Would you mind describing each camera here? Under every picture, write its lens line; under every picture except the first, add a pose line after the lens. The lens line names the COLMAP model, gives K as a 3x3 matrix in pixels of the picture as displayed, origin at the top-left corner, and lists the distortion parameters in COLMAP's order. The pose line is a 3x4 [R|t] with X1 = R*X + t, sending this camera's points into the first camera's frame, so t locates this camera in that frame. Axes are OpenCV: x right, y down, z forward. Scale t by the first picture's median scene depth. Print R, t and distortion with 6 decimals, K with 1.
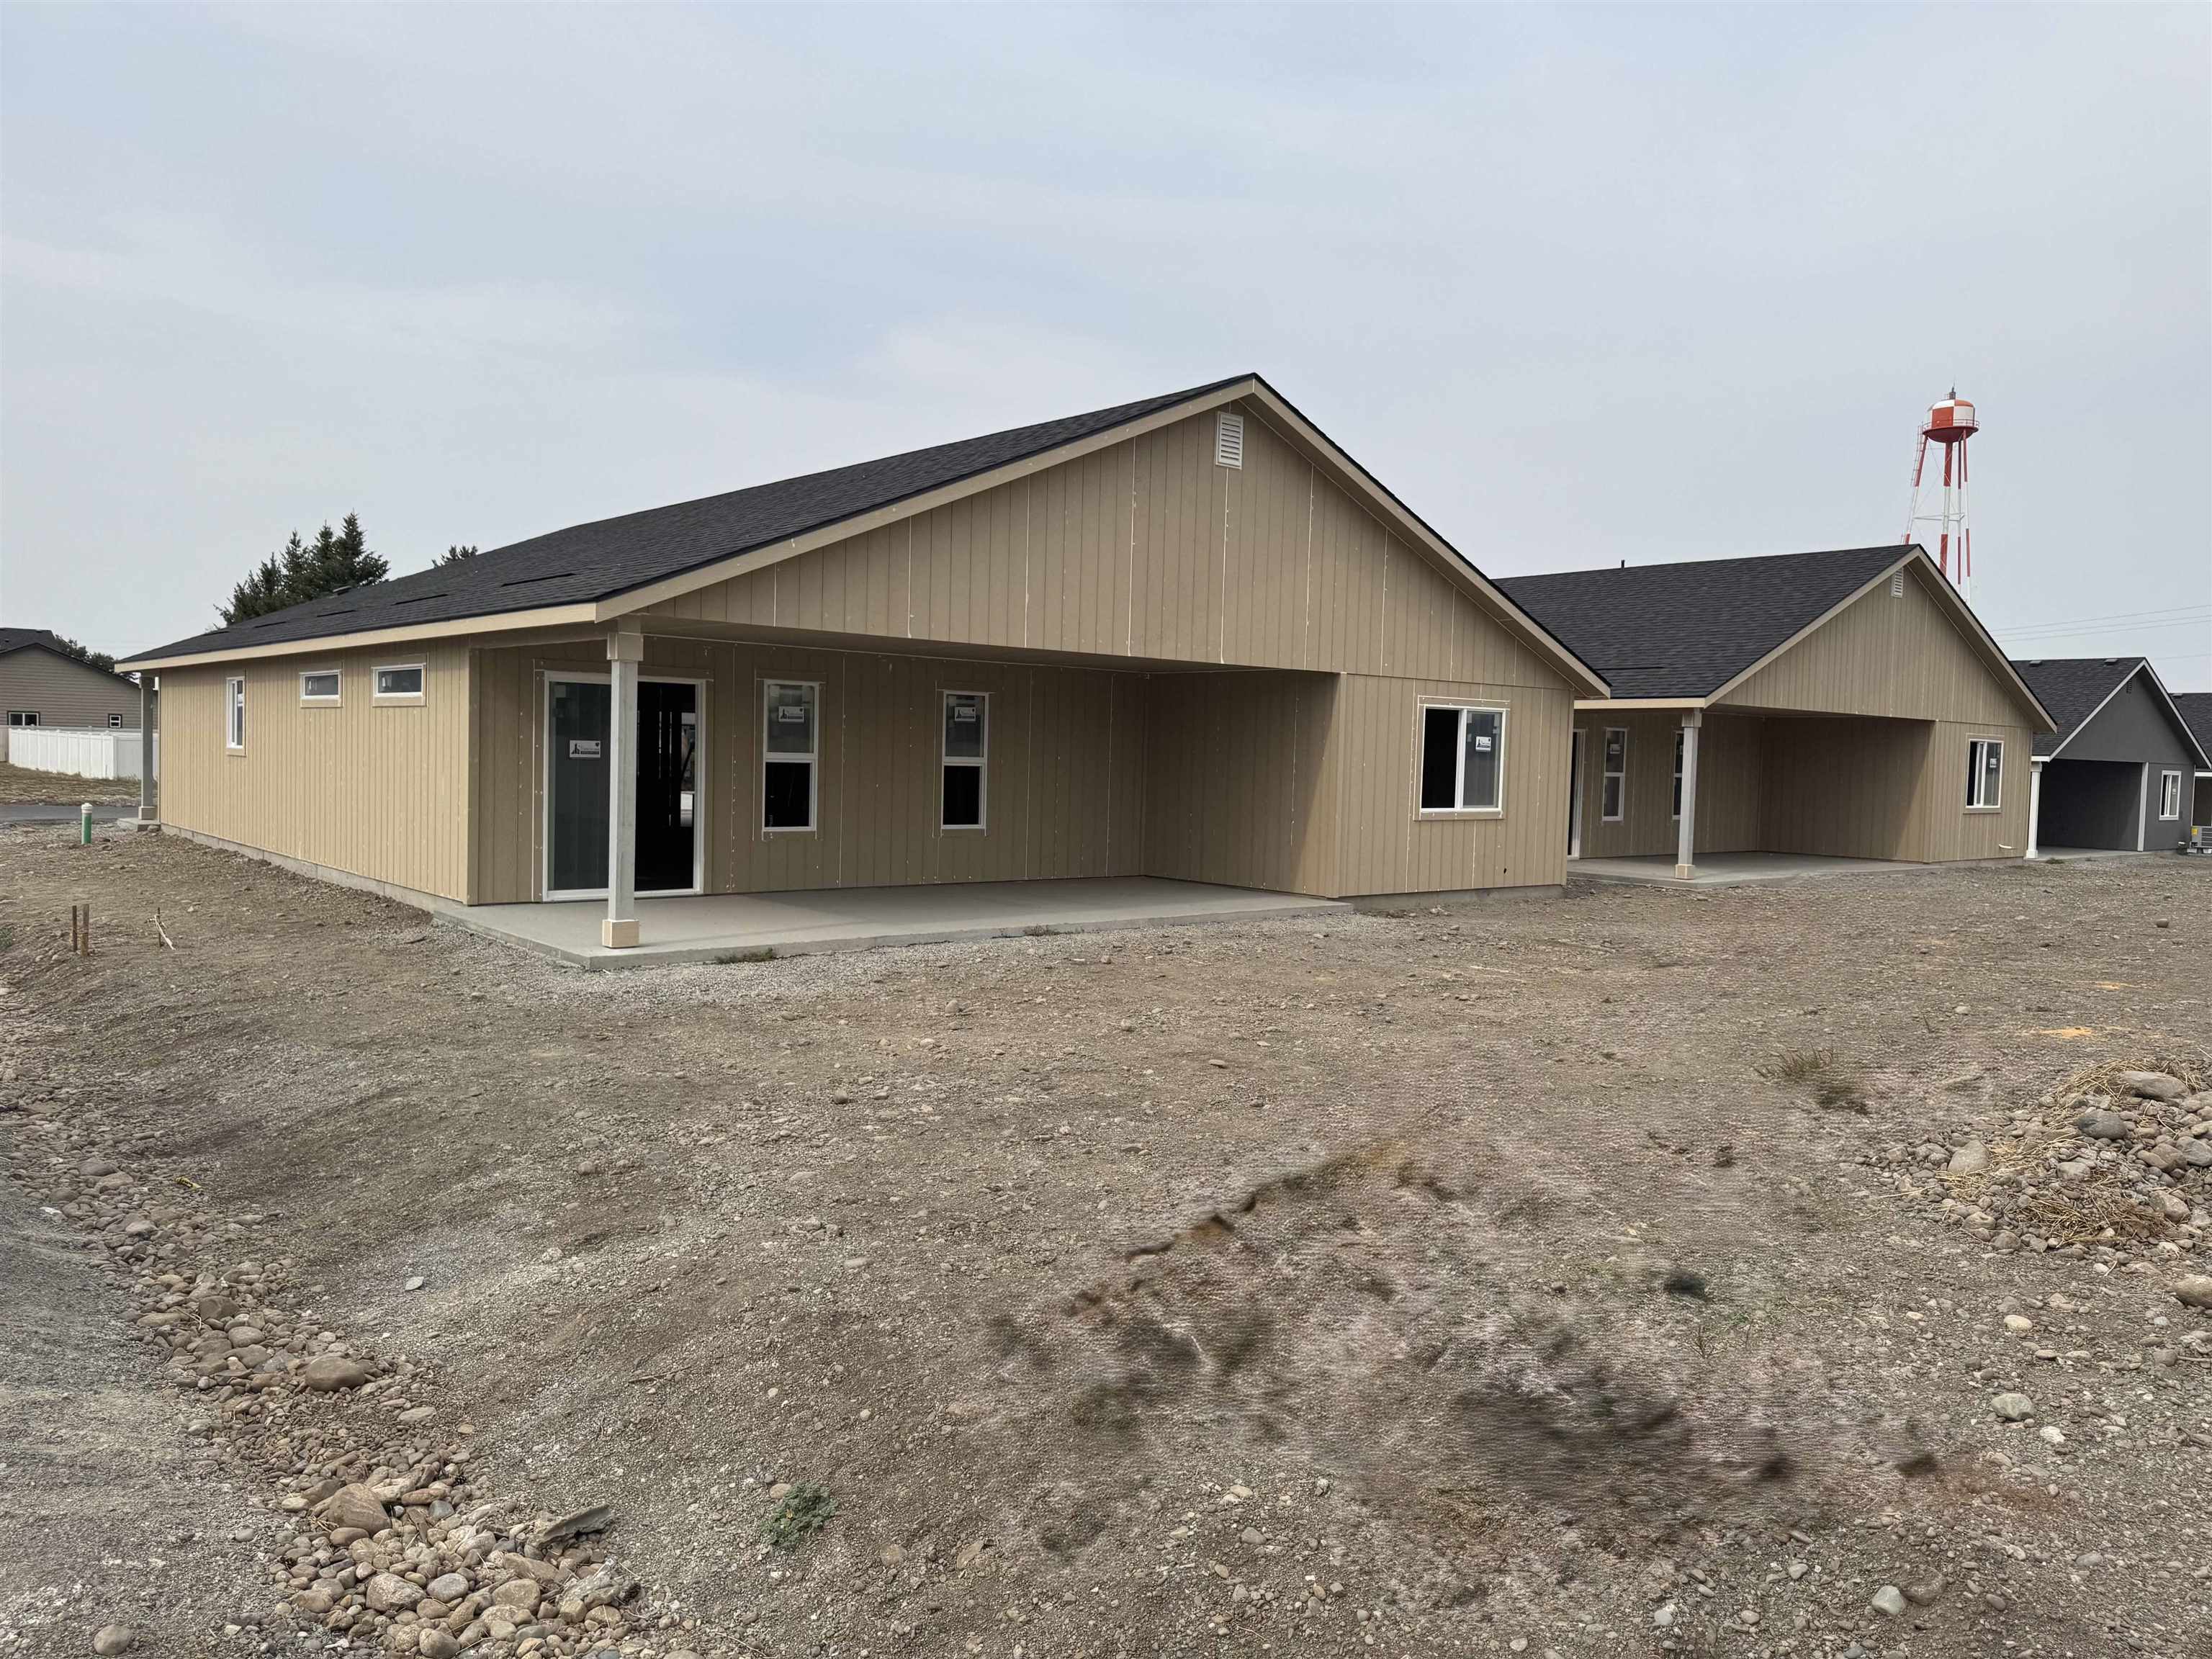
lens RADIAL K [[1574.9, 0, 1112.4], [0, 1574.9, 820.9], [0, 0, 1]] dist [0.048664, -0.043089]
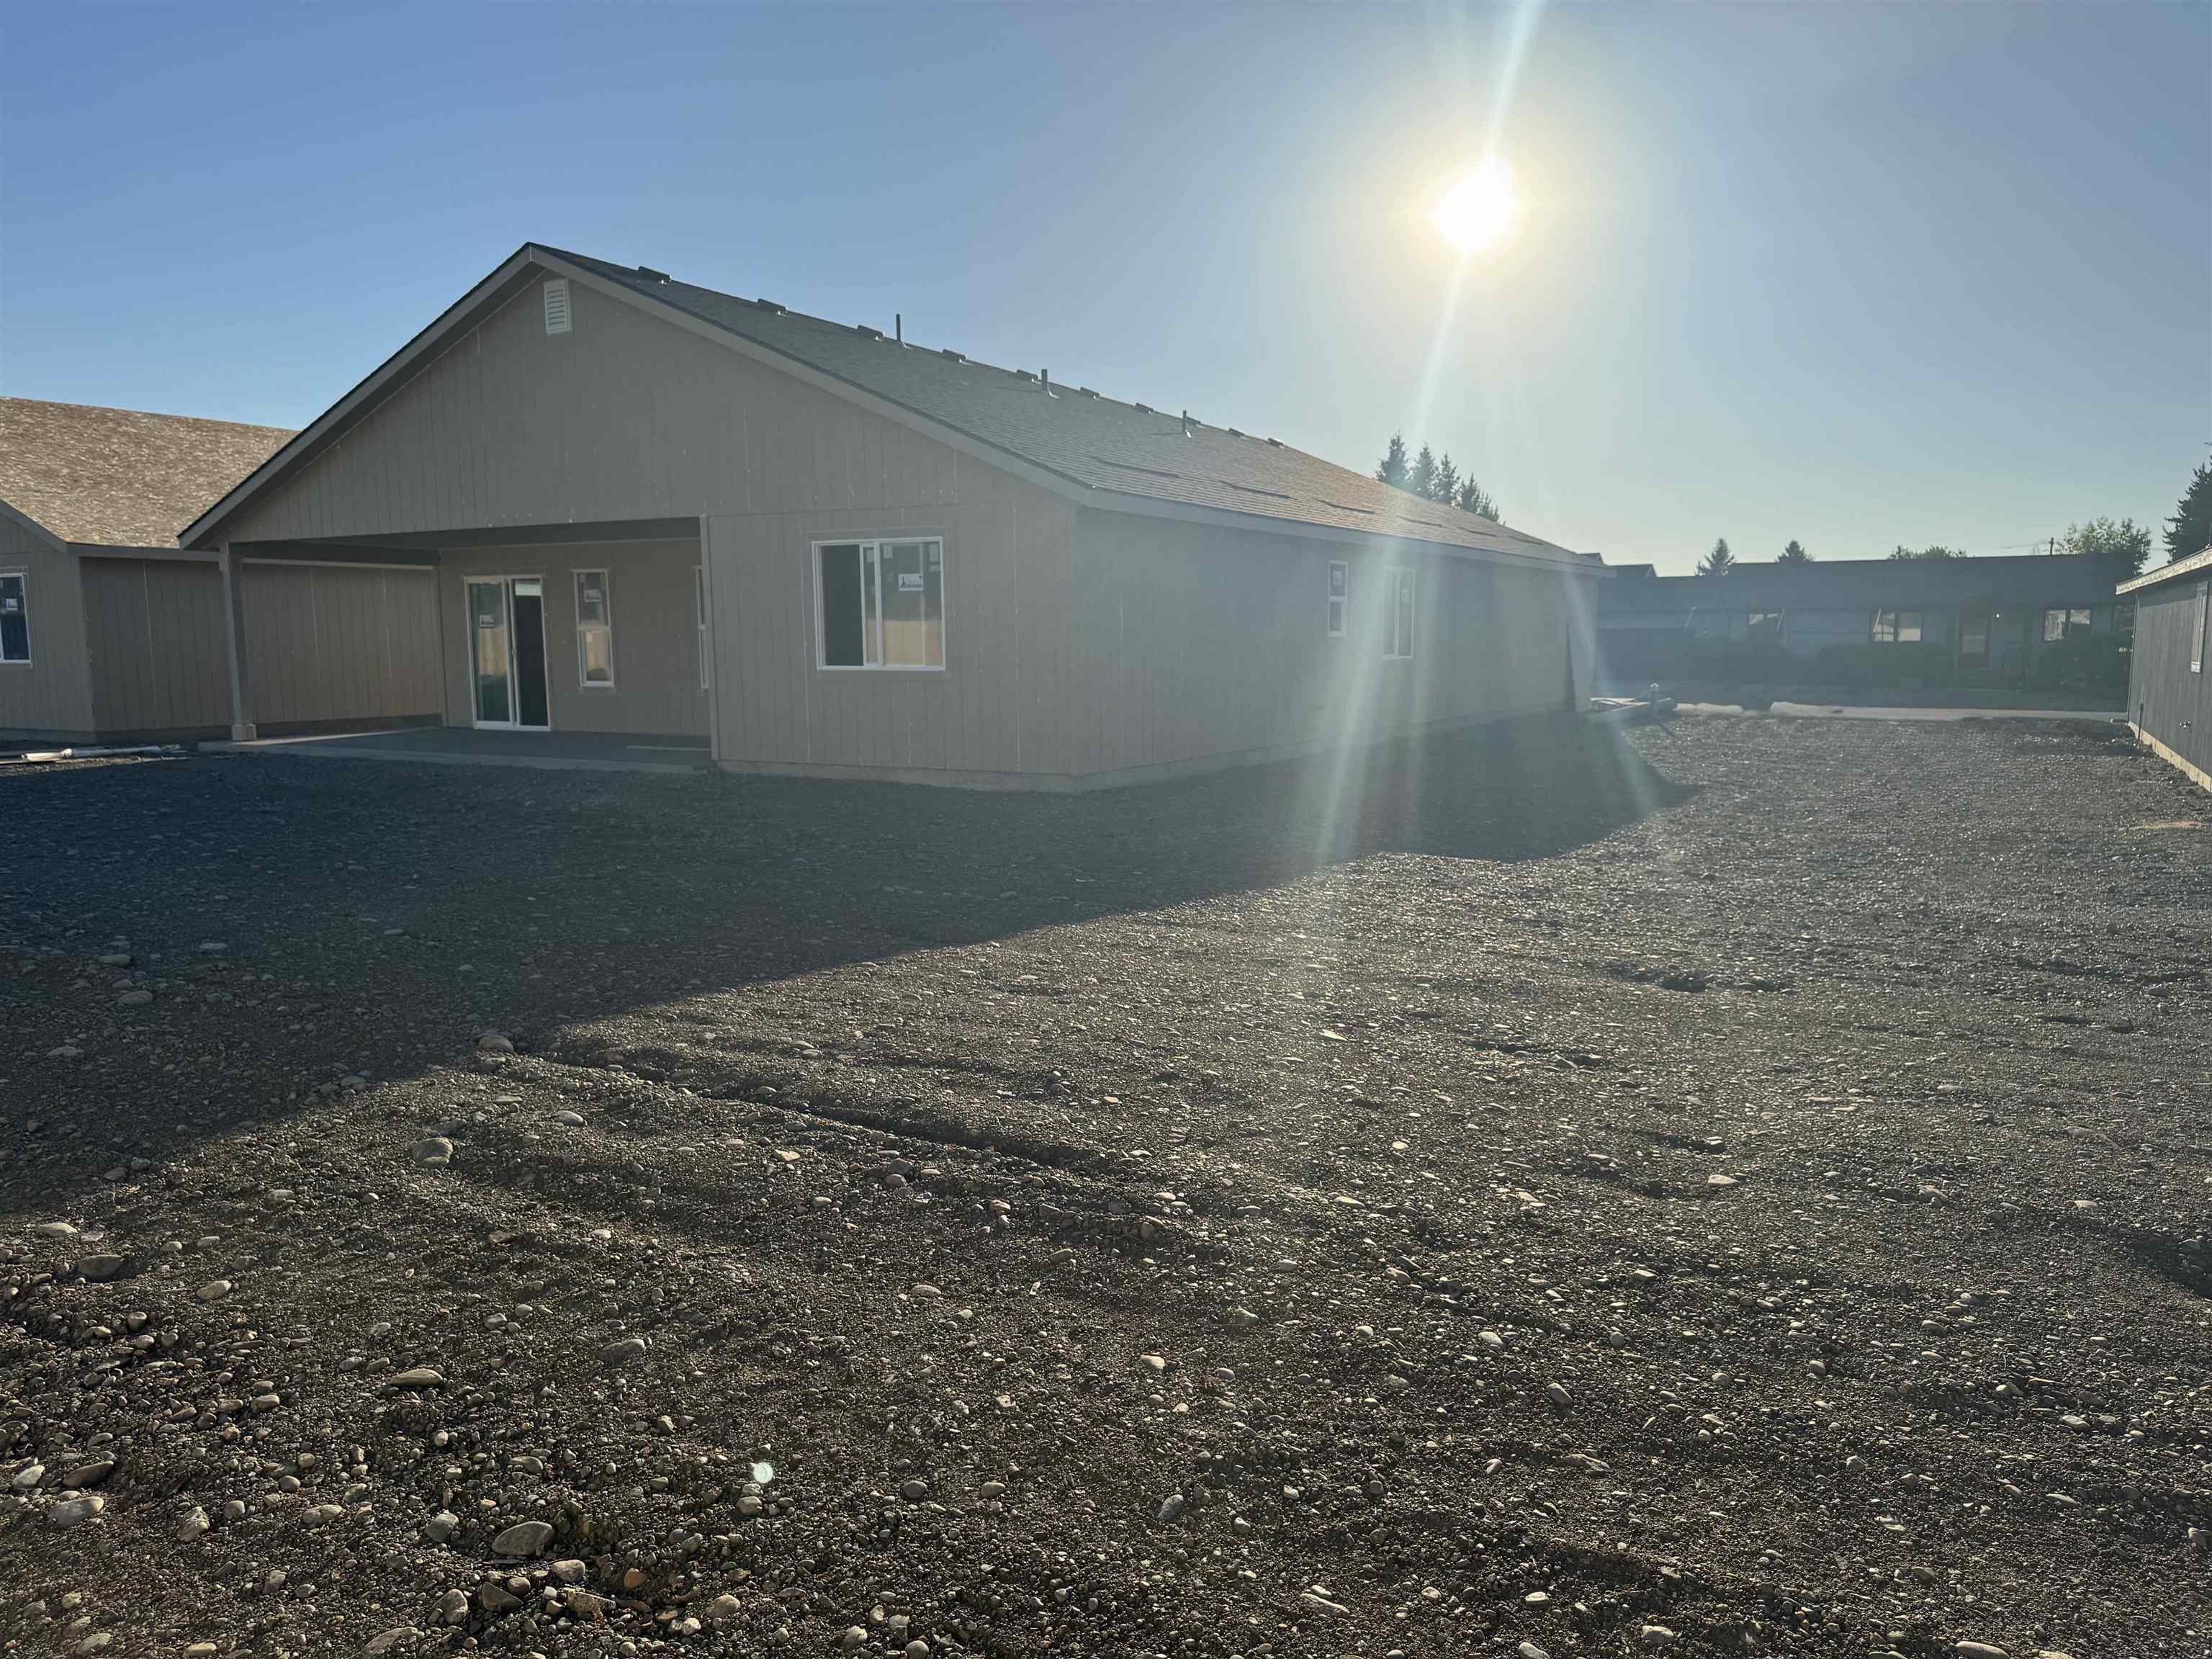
lens RADIAL K [[1574.9, 0, 1105.4], [0, 1574.9, 826.4], [0, 0, 1]] dist [0.048664, -0.043089]
pose [[0.339007, 0.084379, -0.936992, 1.064976], [-0.030367, 0.996432, 0.078745, 0.006007], [0.940294, 0.001759, 0.340360, 0.869365]]
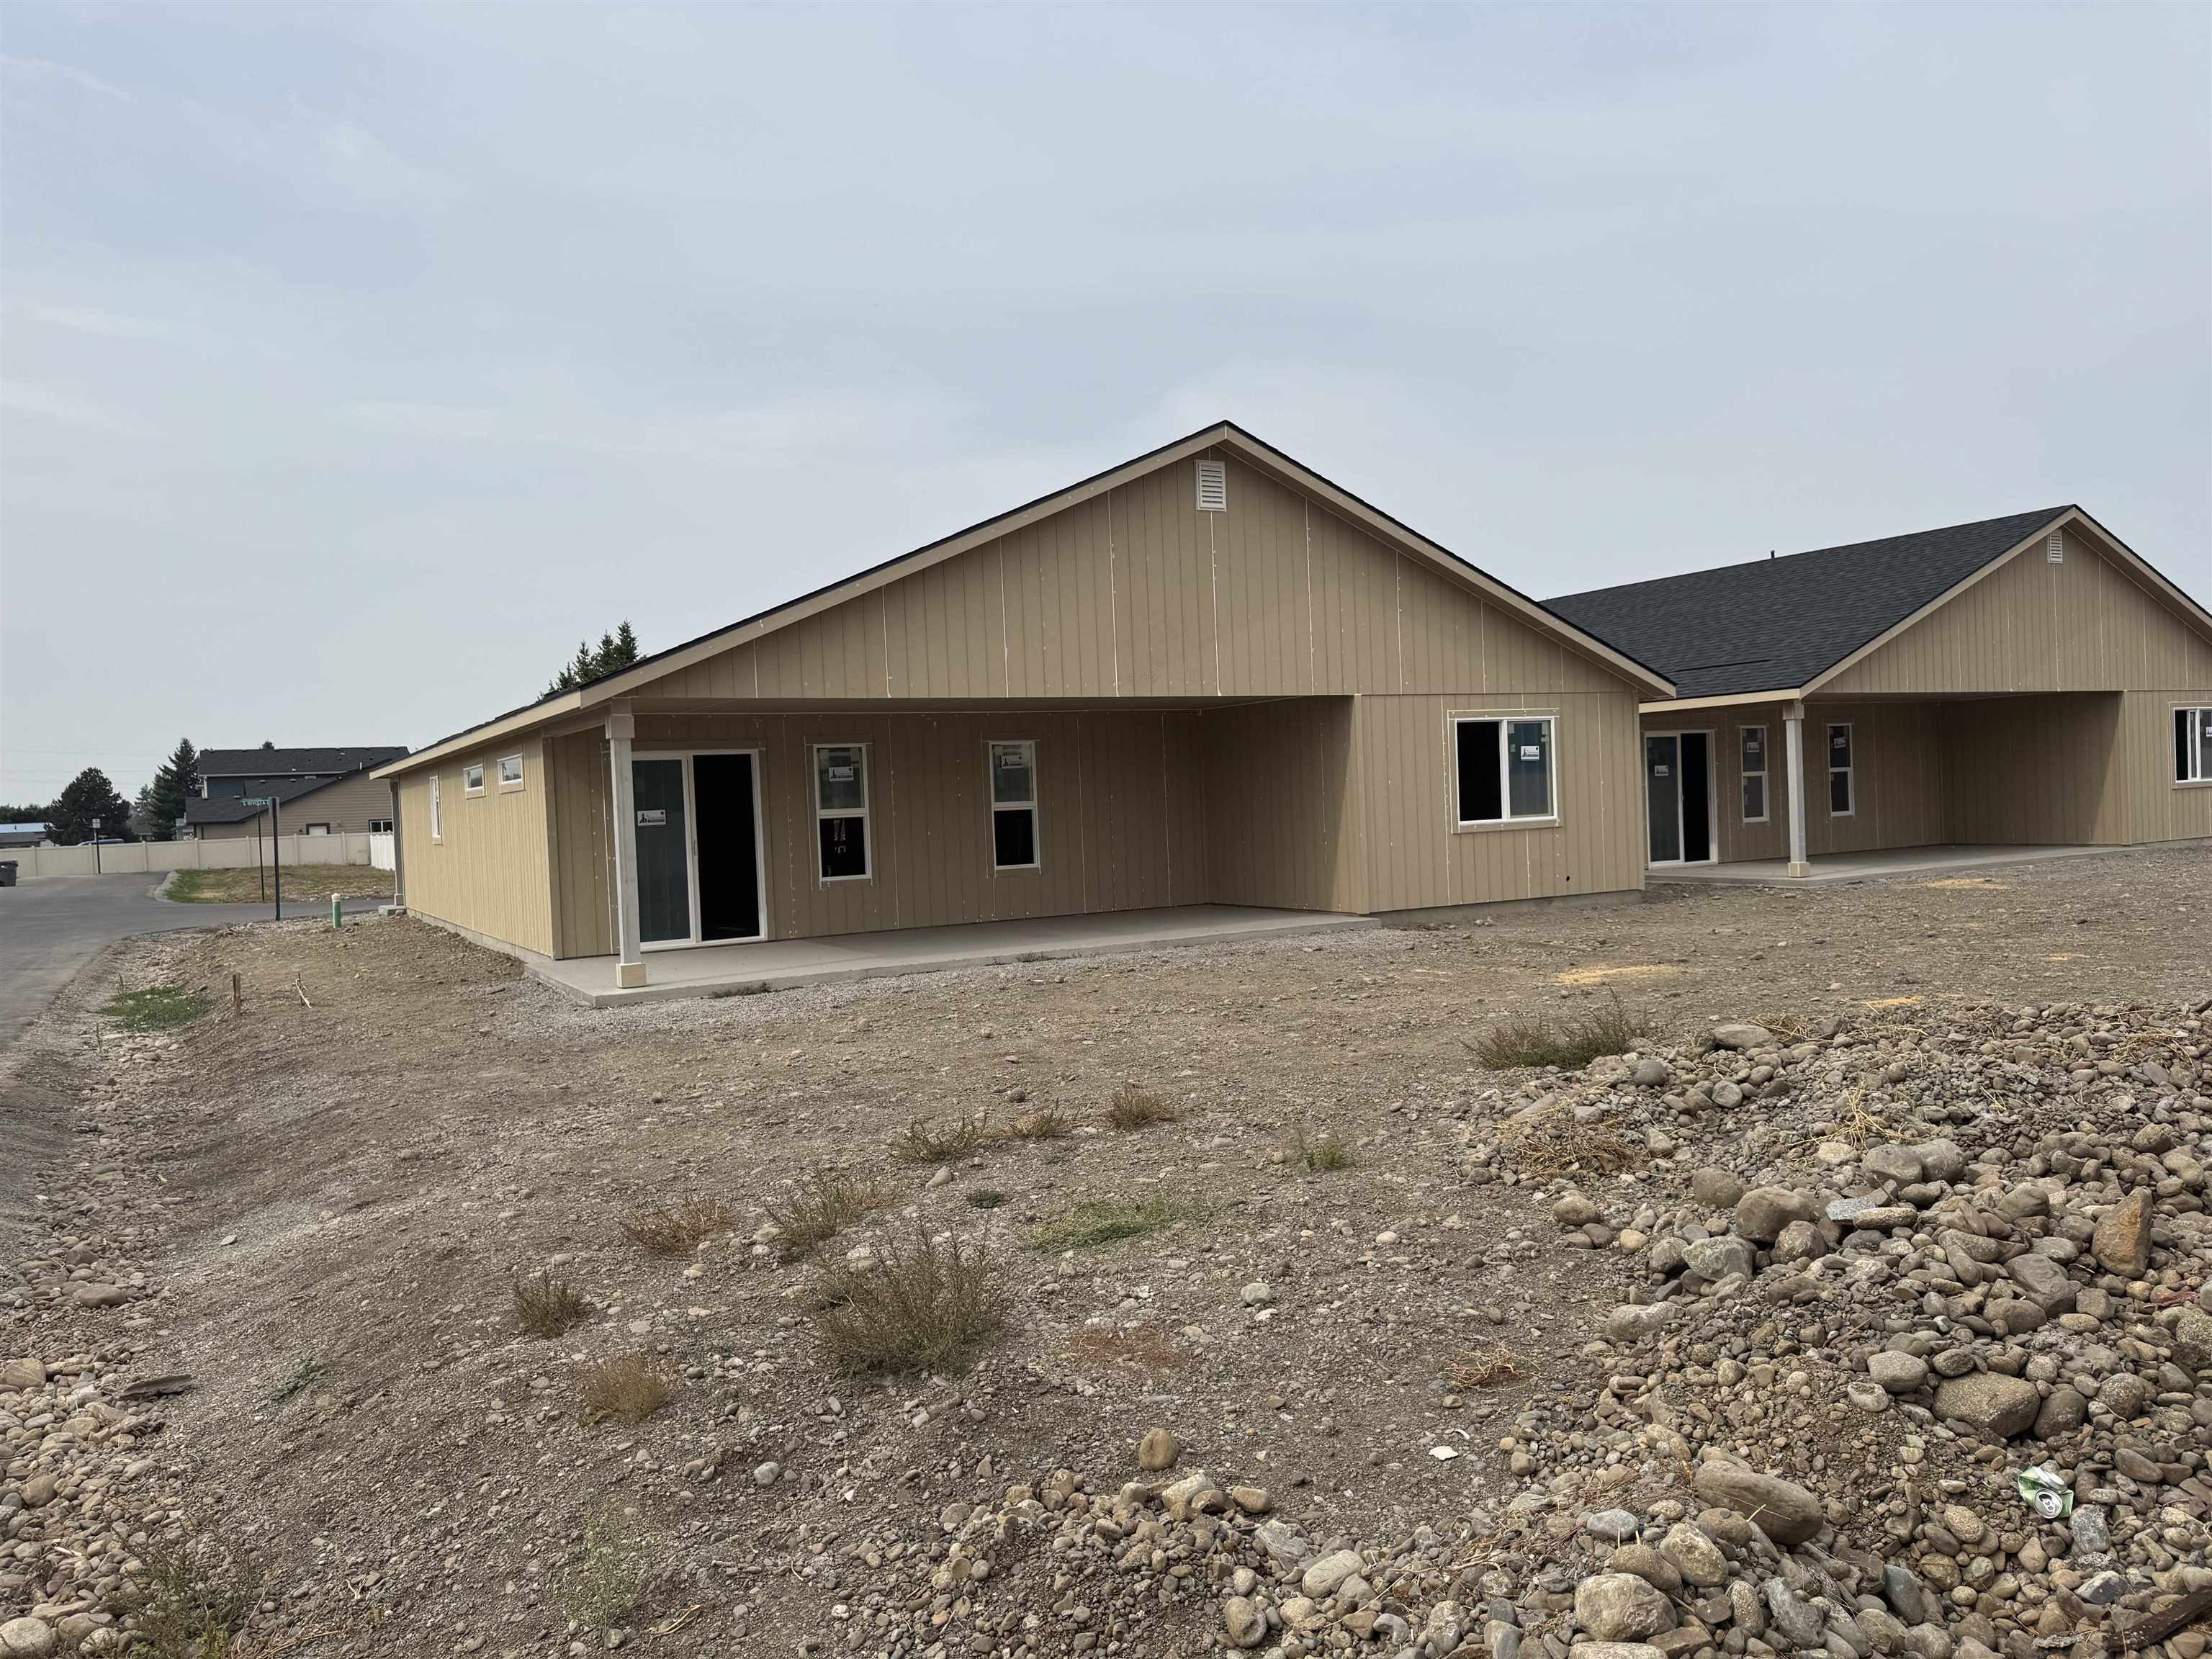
lens RADIAL K [[1574.9, 0, 1090.2], [0, 1574.9, 830.0], [0, 0, 1]] dist [0.048664, -0.043089]
pose [[0.977005, -0.065010, -0.203064, 0.171415], [0.060196, 0.997742, -0.029797, 0.013586], [0.204542, 0.016888, 0.978712, -0.039476]]
